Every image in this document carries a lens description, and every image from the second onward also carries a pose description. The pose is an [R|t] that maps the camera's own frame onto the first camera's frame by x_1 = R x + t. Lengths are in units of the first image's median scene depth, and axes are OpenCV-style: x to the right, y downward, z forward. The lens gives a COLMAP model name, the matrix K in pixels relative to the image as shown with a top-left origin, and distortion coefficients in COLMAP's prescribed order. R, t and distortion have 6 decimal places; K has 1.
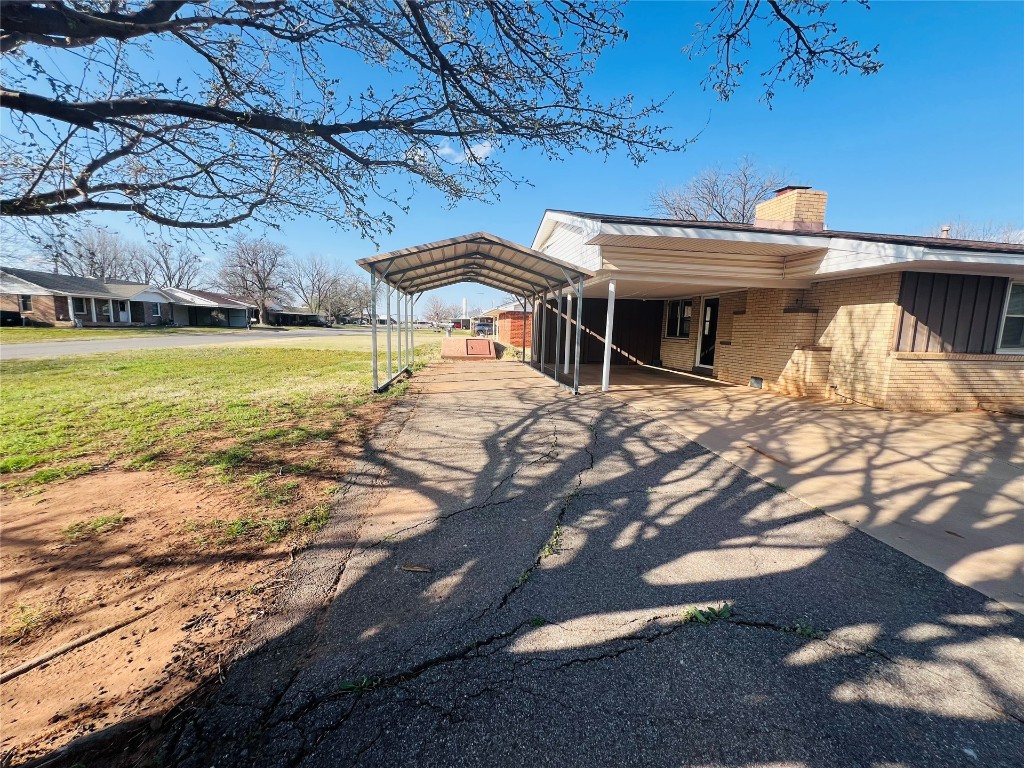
lens RADIAL K [[412.4, 0, 509.5], [0, 412.4, 384.5], [0, 0, 1]] dist [-0.003361, 0.001633]
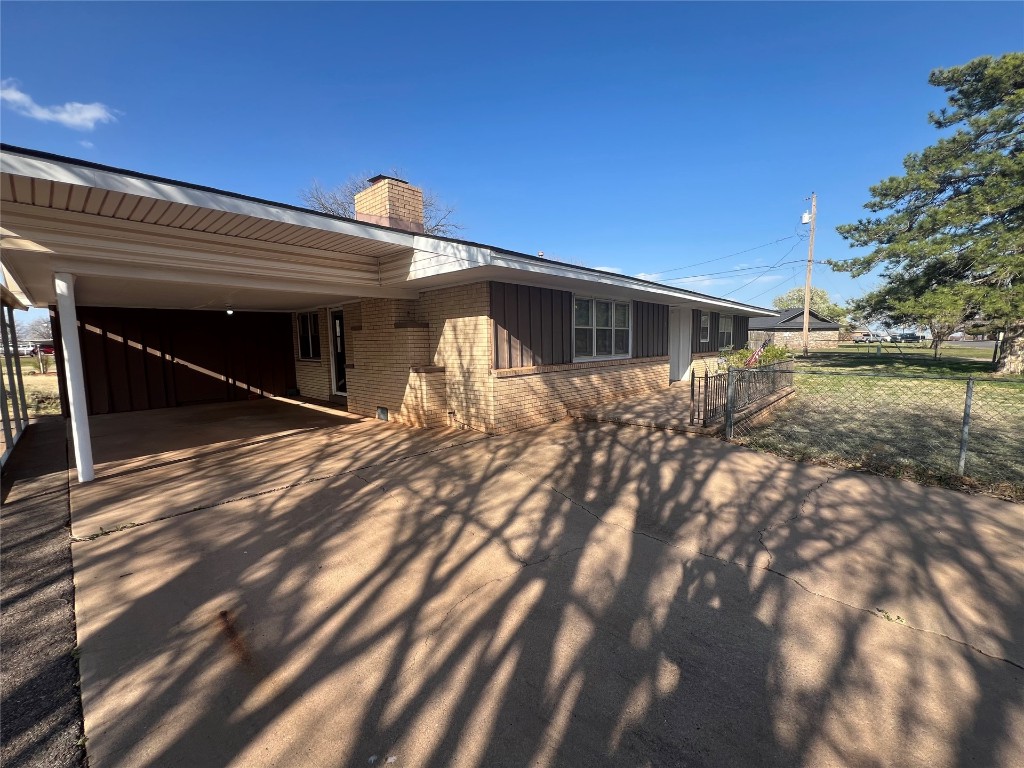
lens RADIAL K [[412.4, 0, 514.1], [0, 412.4, 381.2], [0, 0, 1]] dist [-0.003361, 0.001633]
pose [[0.769491, -0.101583, 0.630527, 0.385656], [0.125172, 0.992110, 0.007077, -0.054157], [-0.626271, 0.073479, 0.776135, 0.268333]]
